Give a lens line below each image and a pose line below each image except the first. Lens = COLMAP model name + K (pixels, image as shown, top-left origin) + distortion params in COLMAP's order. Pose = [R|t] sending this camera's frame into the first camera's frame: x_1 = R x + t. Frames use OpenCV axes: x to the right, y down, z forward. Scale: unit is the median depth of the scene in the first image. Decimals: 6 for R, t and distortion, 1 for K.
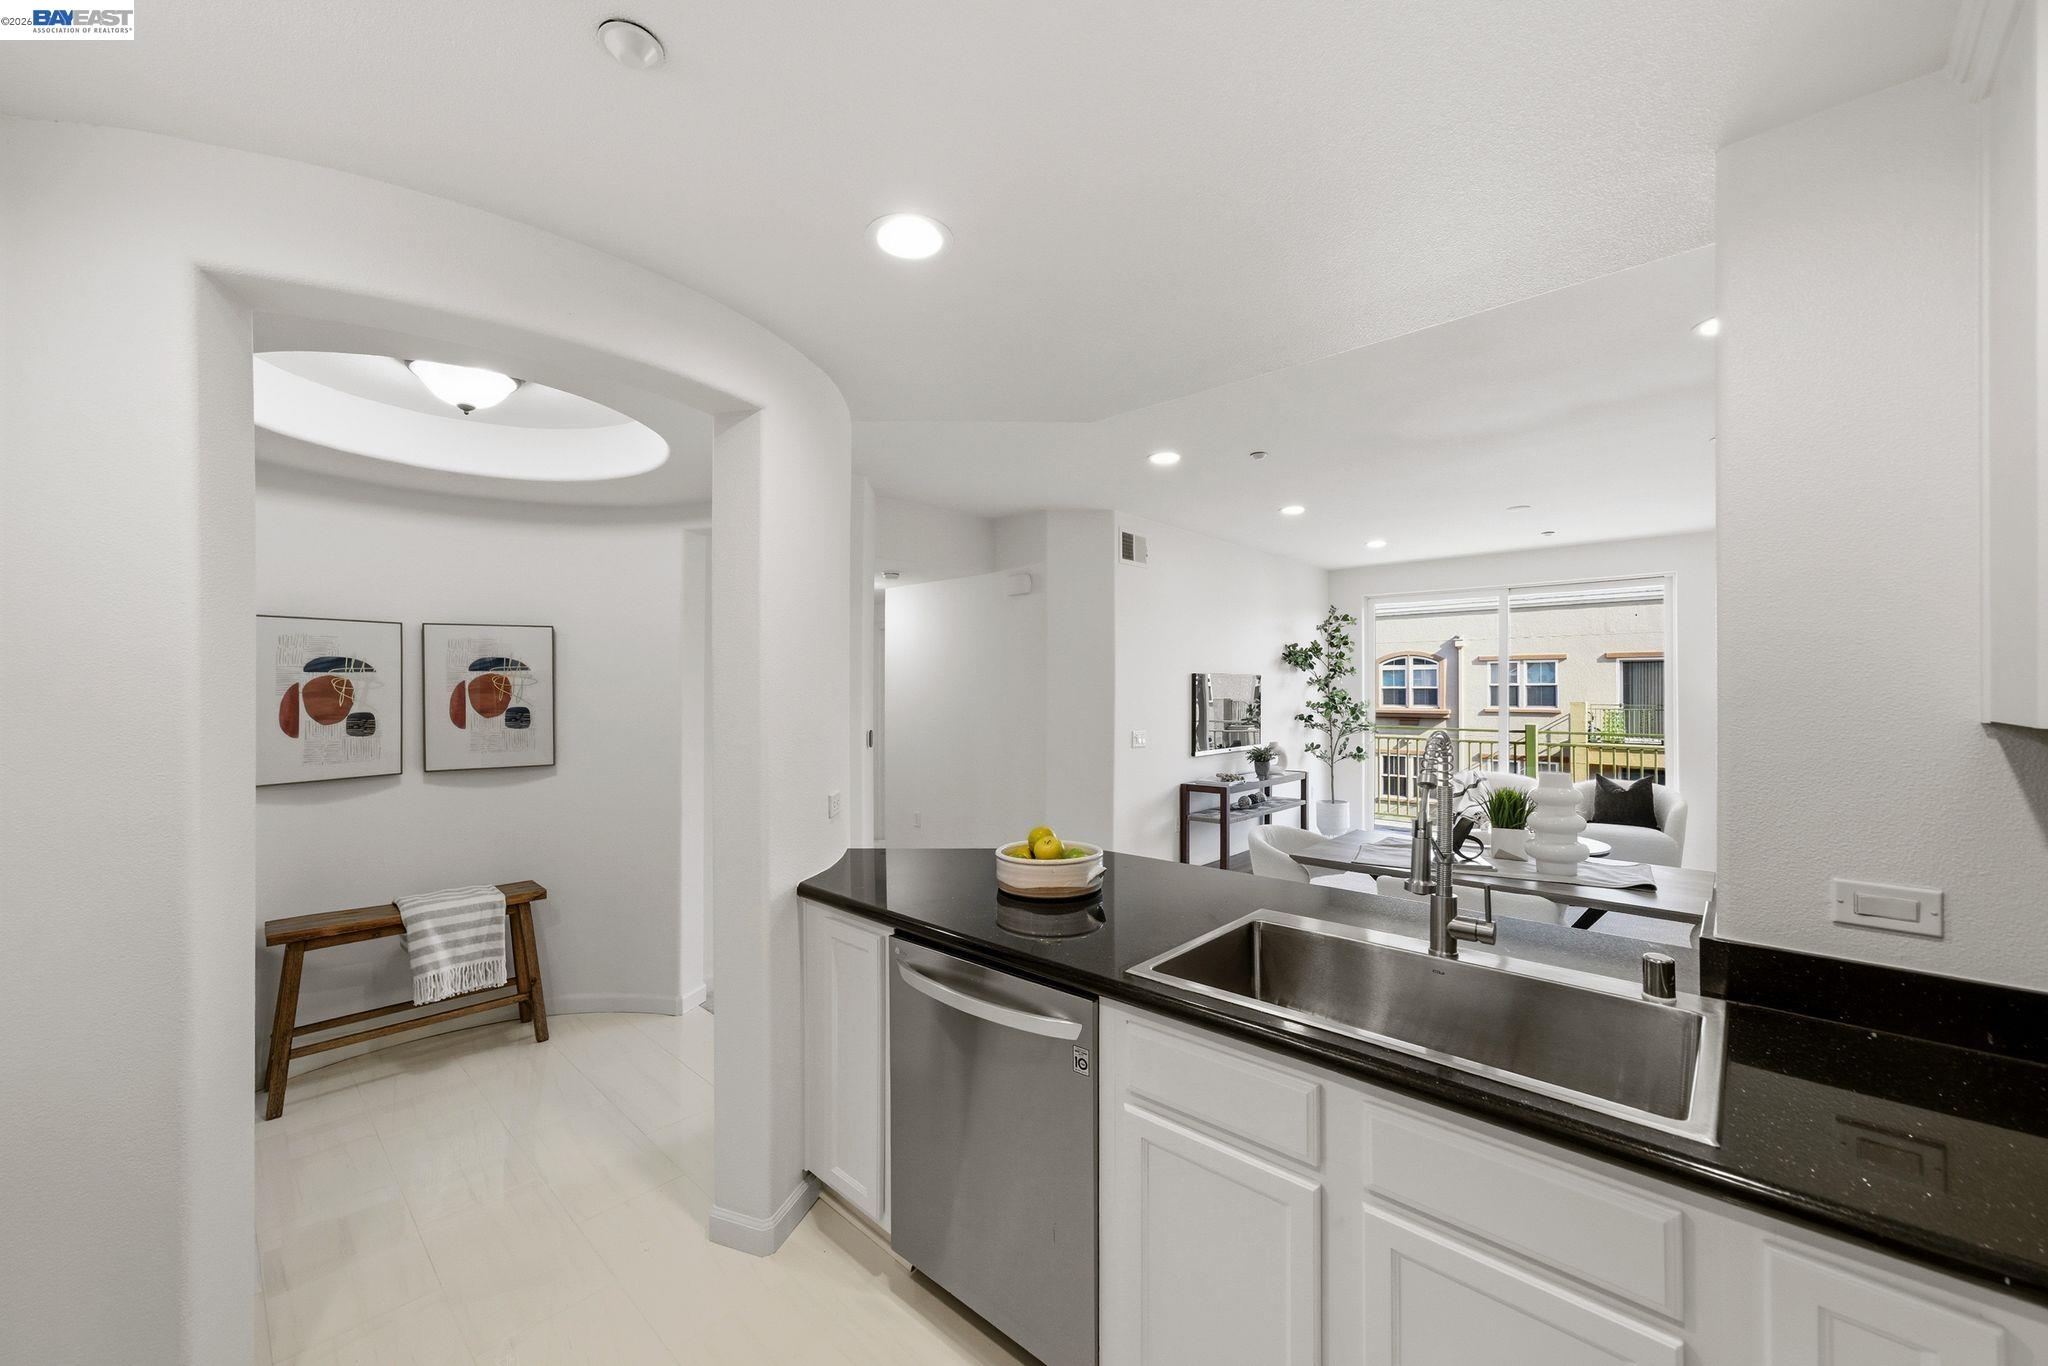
lens RADIAL K [[807.3, 0, 1022.7], [0, 807.3, 682.7], [0, 0, 1]] dist [-0.012610, 0.003597]
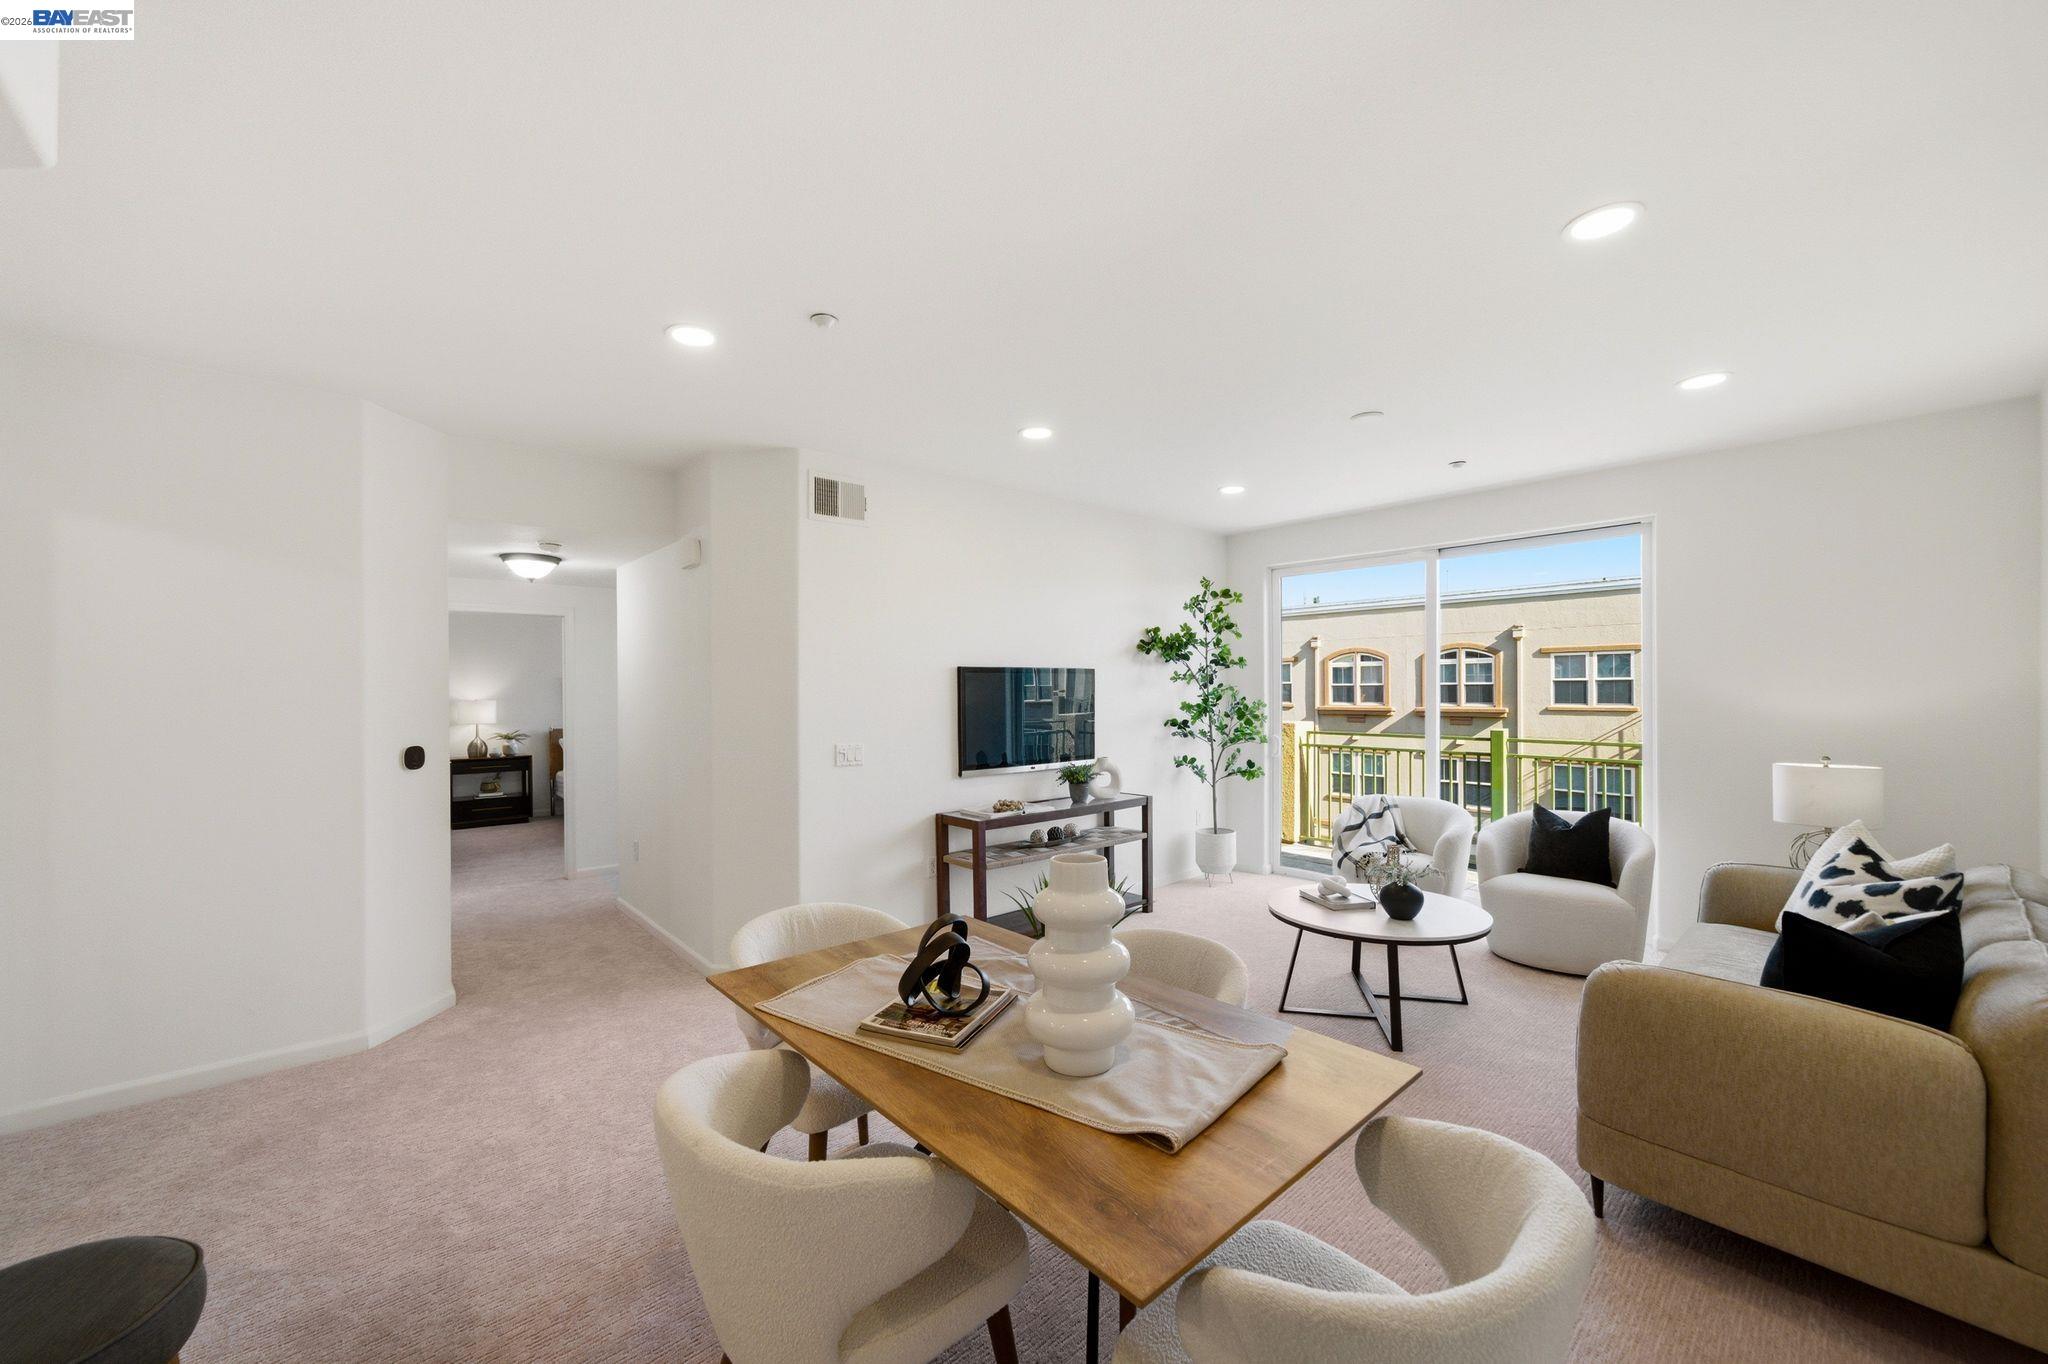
lens RADIAL K [[807.3, 0, 1028.1], [0, 807.3, 684.4], [0, 0, 1]] dist [-0.012610, 0.003597]
pose [[0.995835, -0.007988, -0.090828, 0.276477], [0.008198, 0.999965, 0.001943, 0.003230], [0.090809, -0.002680, 0.995865, 0.207838]]
